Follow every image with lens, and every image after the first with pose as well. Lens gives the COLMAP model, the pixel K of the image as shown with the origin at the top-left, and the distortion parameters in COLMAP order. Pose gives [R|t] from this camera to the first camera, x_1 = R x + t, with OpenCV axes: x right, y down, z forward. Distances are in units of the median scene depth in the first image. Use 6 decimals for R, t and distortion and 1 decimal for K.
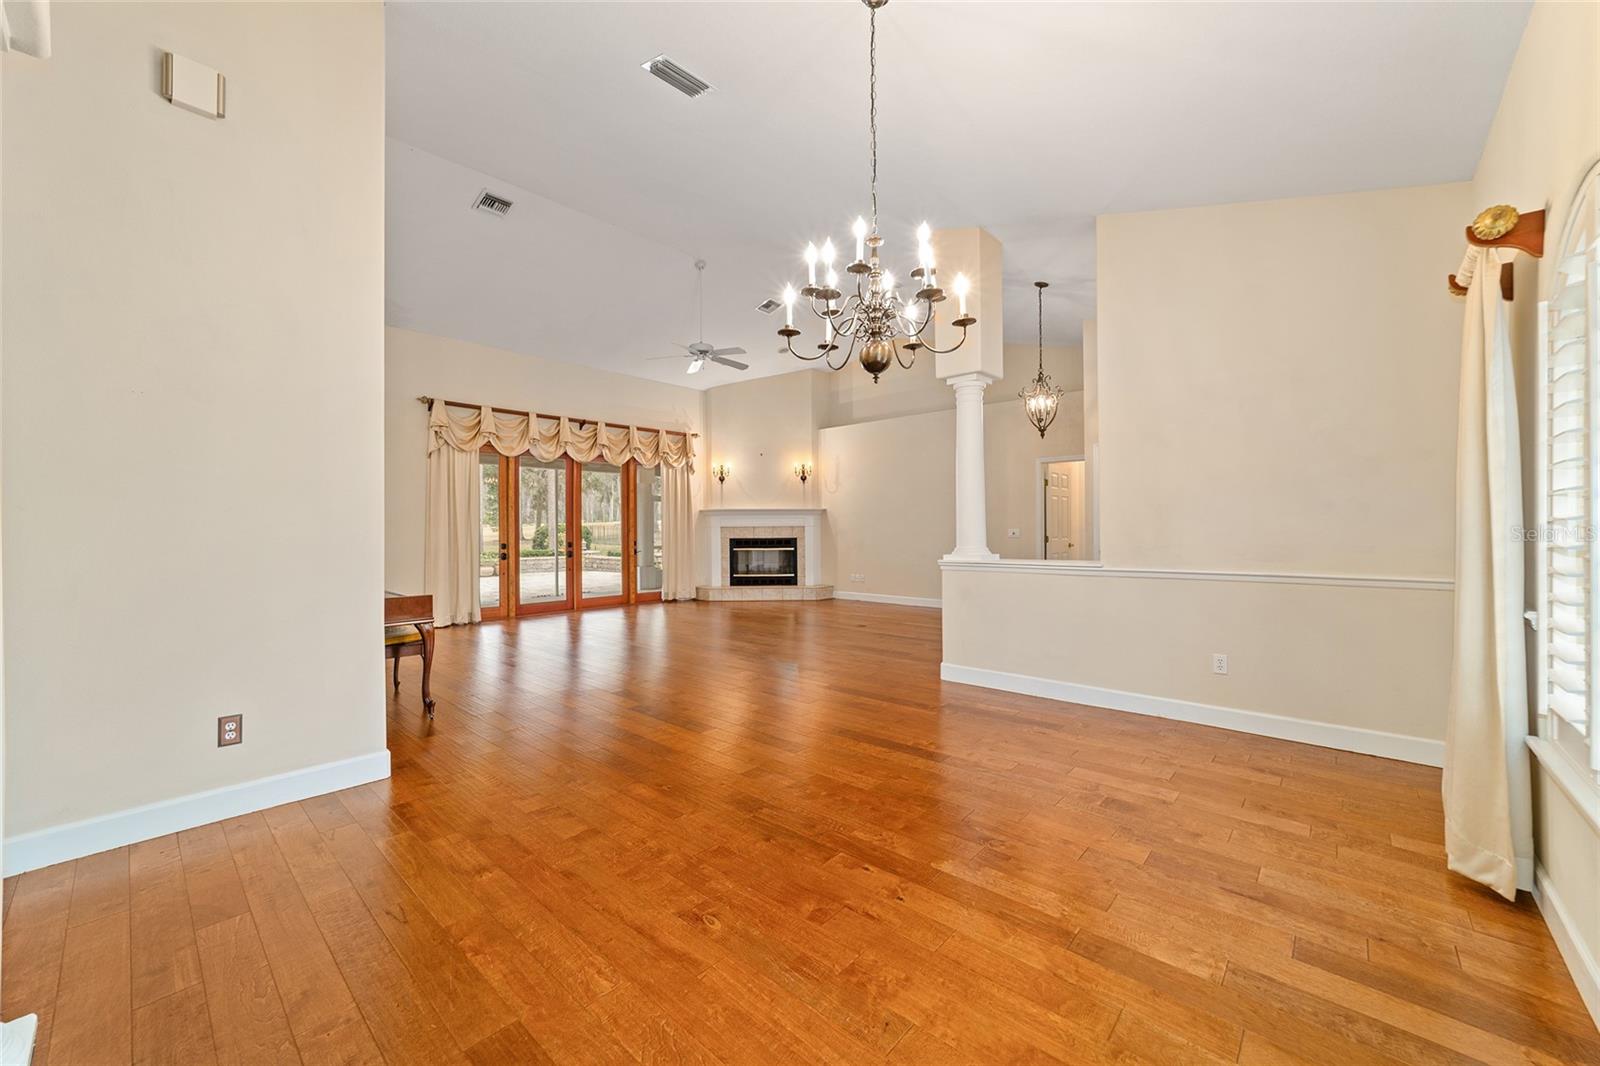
lens RADIAL K [[614.5, 0, 798.3], [0, 614.5, 526.9], [0, 0, 1]] dist [-0.016923, 0.007637]
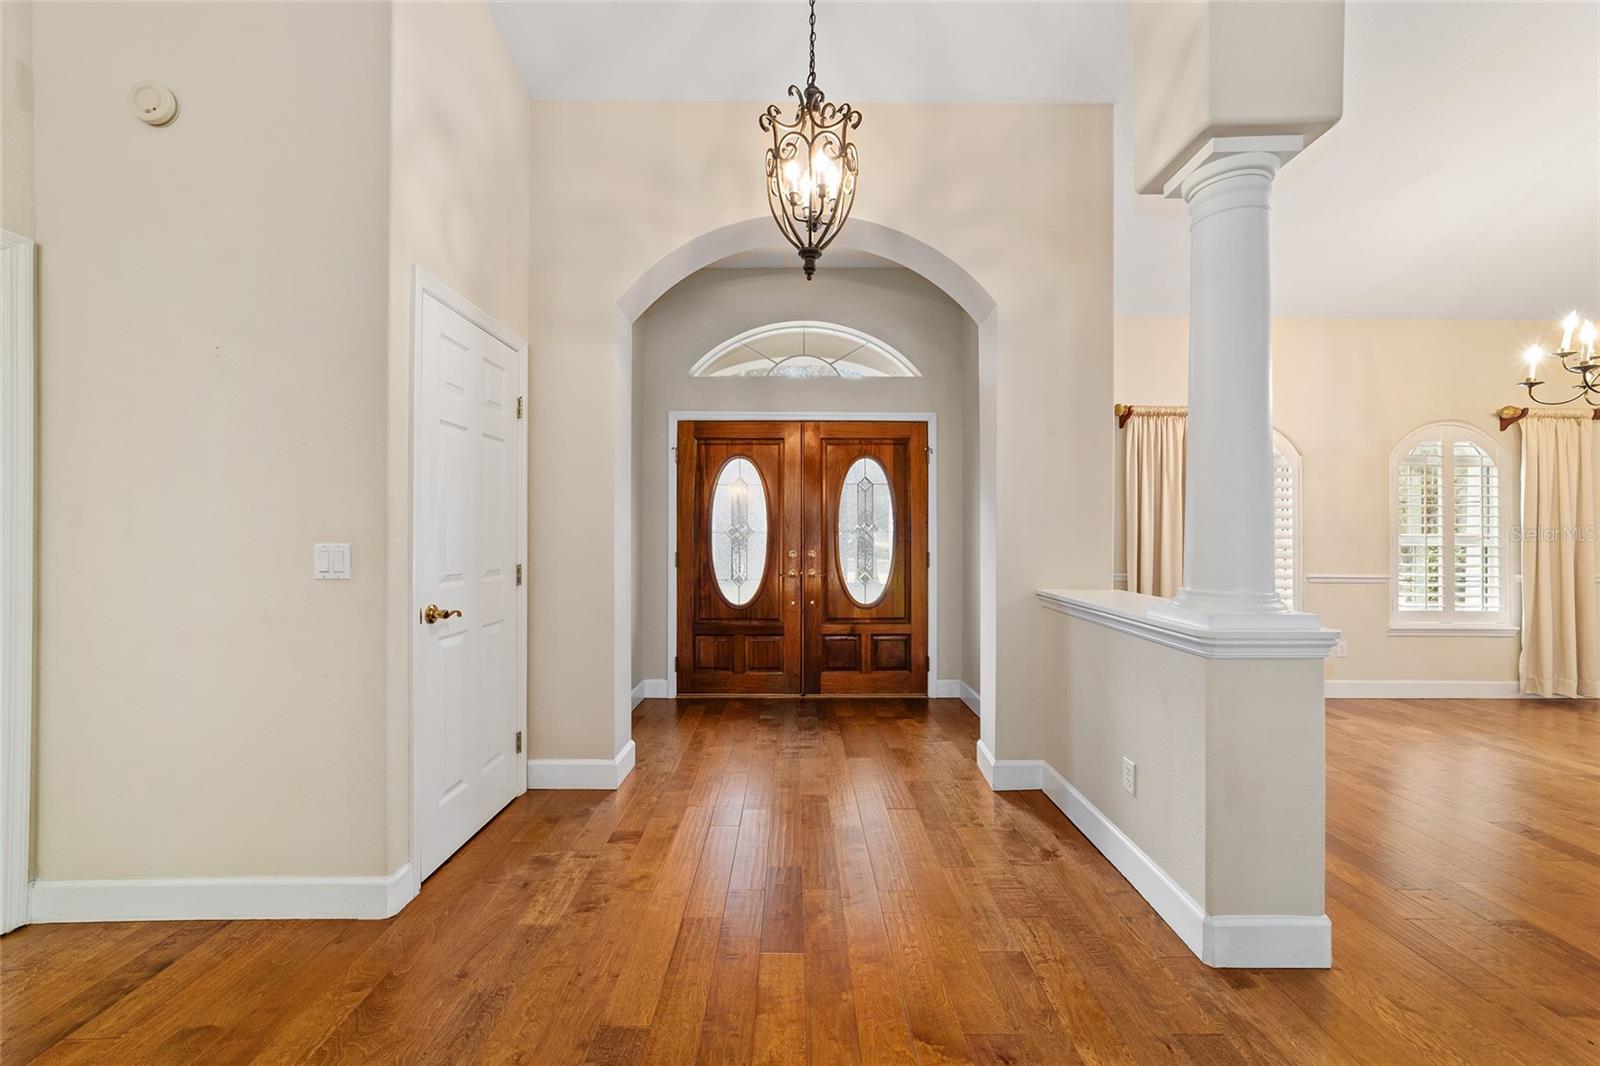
lens RADIAL K [[614.5, 0, 798.1], [0, 614.5, 532.9], [0, 0, 1]] dist [-0.016923, 0.007637]
pose [[-0.676859, 0.004923, 0.736096, 0.091786], [-0.001631, 0.999965, -0.008186, 0.000182], [-0.736111, -0.006741, -0.676828, 0.748265]]
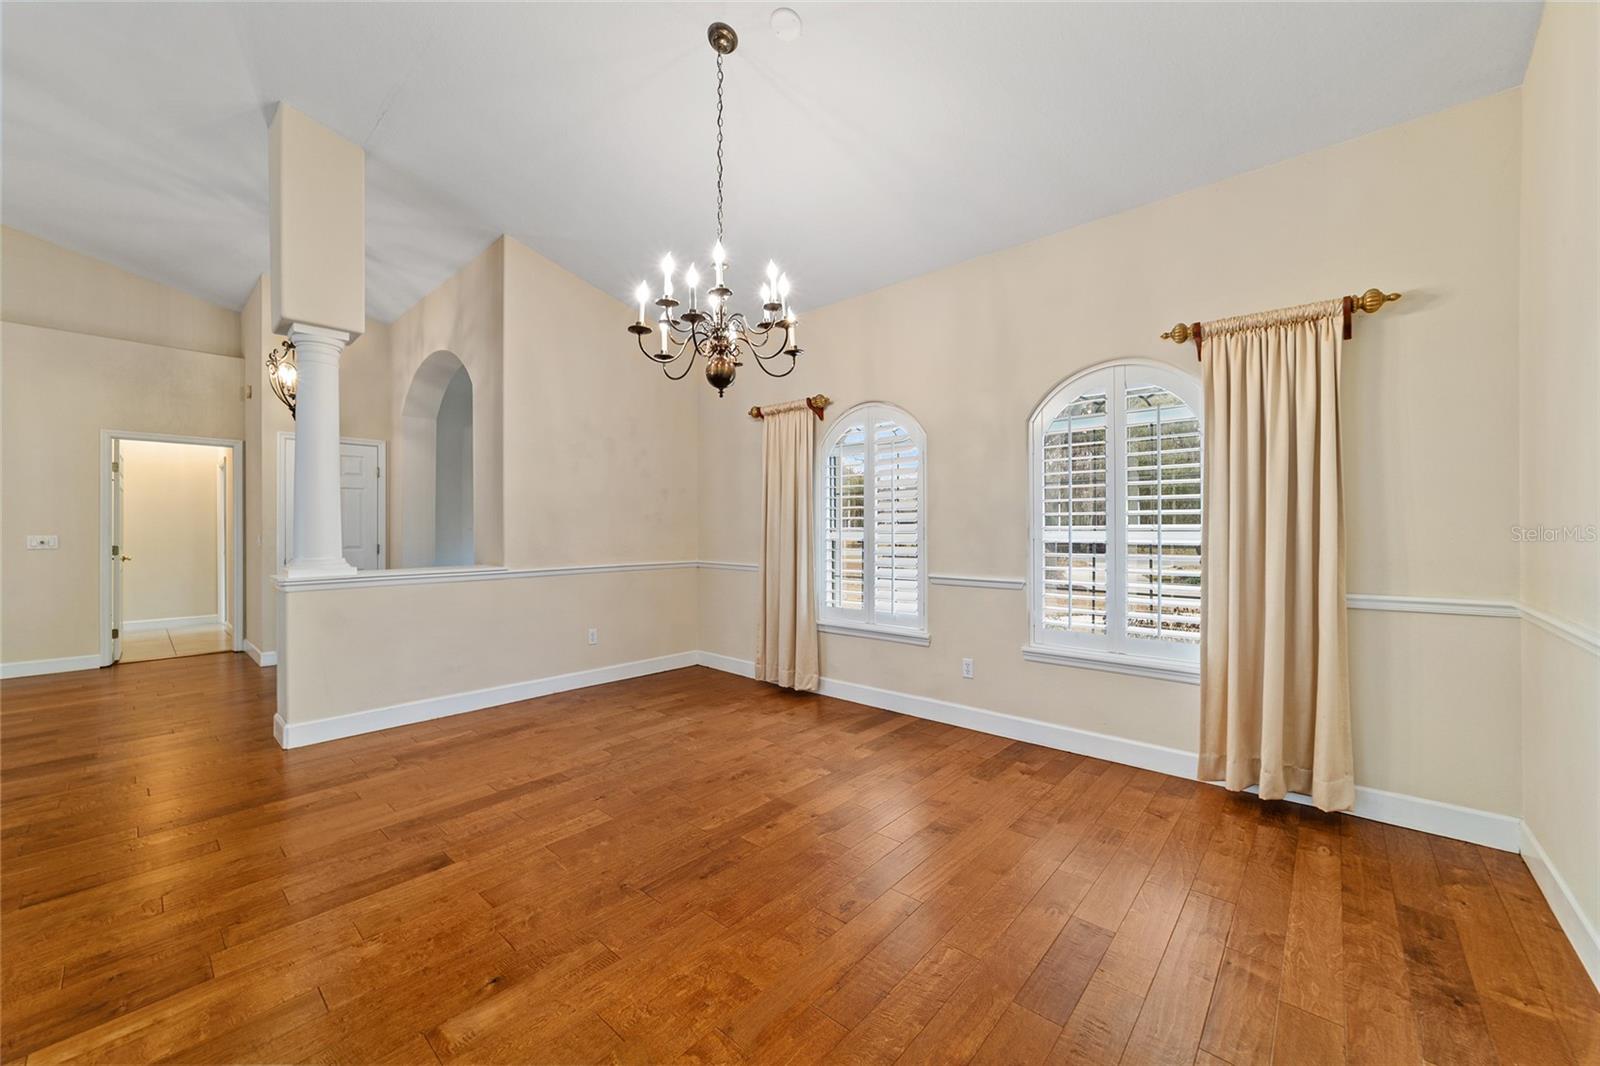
lens RADIAL K [[614.5, 0, 796.9], [0, 614.5, 532.3], [0, 0, 1]] dist [-0.016923, 0.007637]
pose [[-0.002810, 0.002370, 0.999993, -0.235035], [0.000035, 0.999997, -0.002370, 0.001813], [-0.999996, 0.000028, -0.002810, 0.214768]]
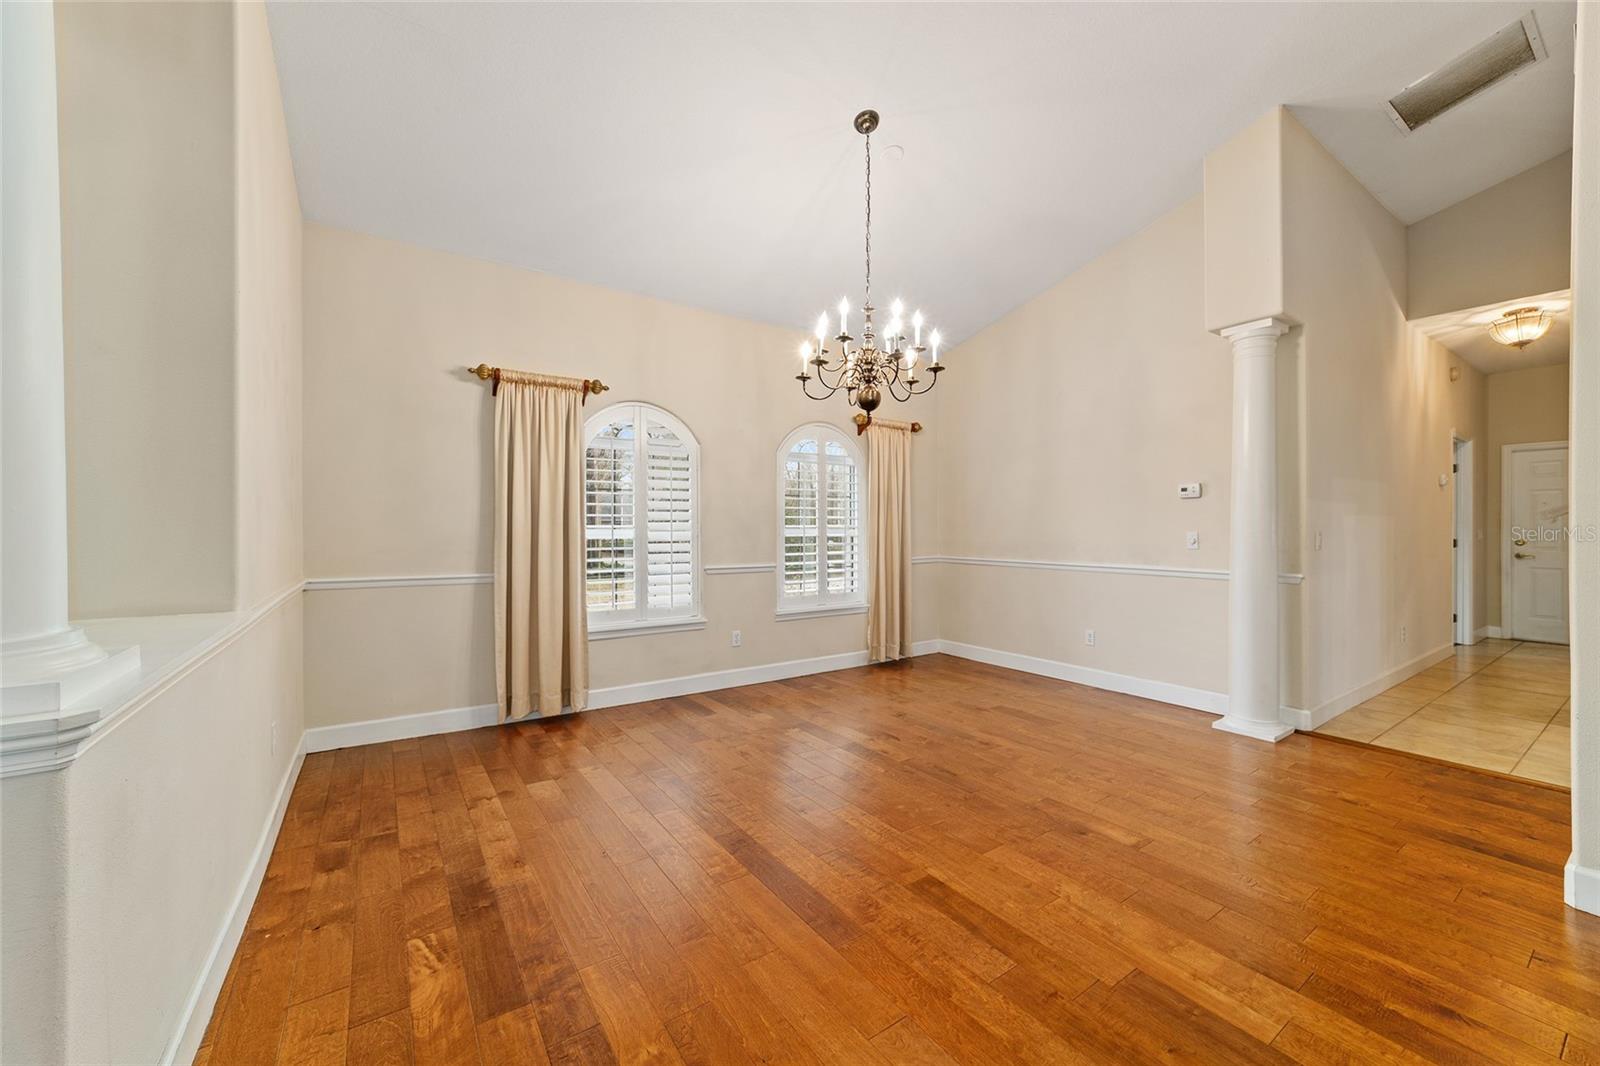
lens RADIAL K [[614.5, 0, 799.7], [0, 614.5, 530.9], [0, 0, 1]] dist [-0.016923, 0.007637]
pose [[-0.972406, 0.006010, 0.233217, -0.008928], [0.006417, 0.999979, 0.000985, 0.000990], [-0.233206, 0.002454, -0.972424, 0.572266]]
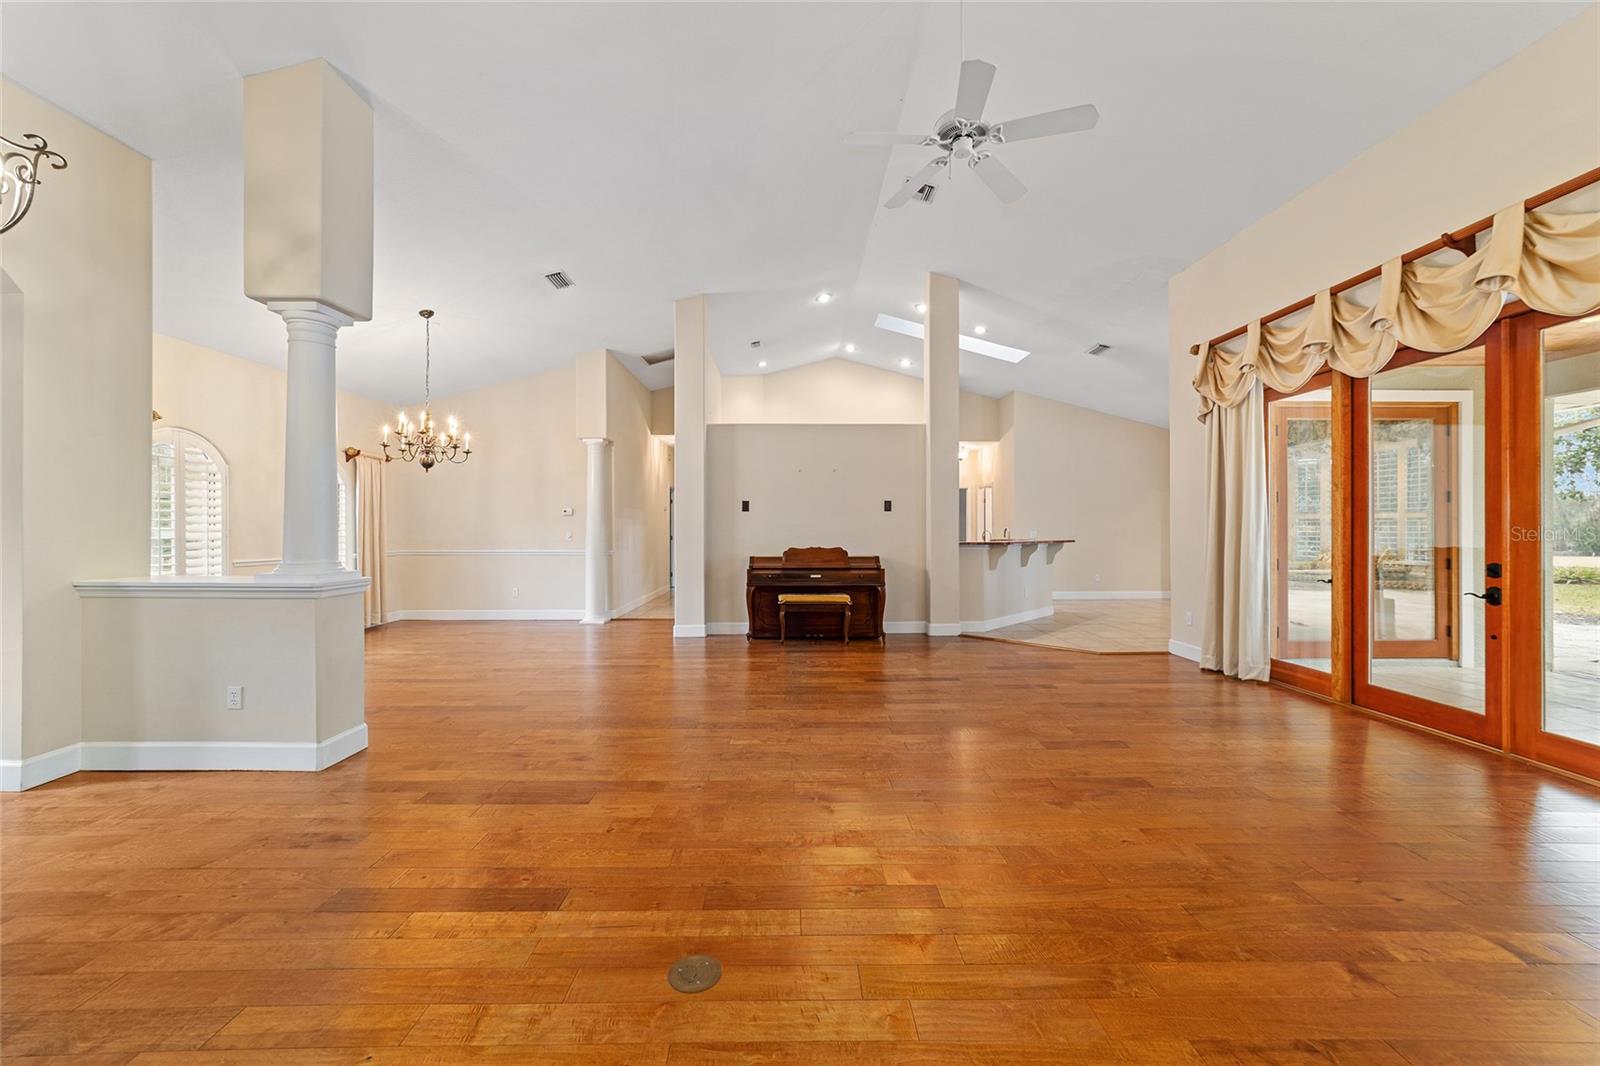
lens RADIAL K [[614.5, 0, 798.8], [0, 614.5, 528.3], [0, 0, 1]] dist [-0.016923, 0.007637]
pose [[-0.729290, 0.003858, -0.684193, 0.177600], [0.006444, 0.999978, -0.001230, 0.000895], [0.684174, -0.005306, -0.729300, 0.943094]]
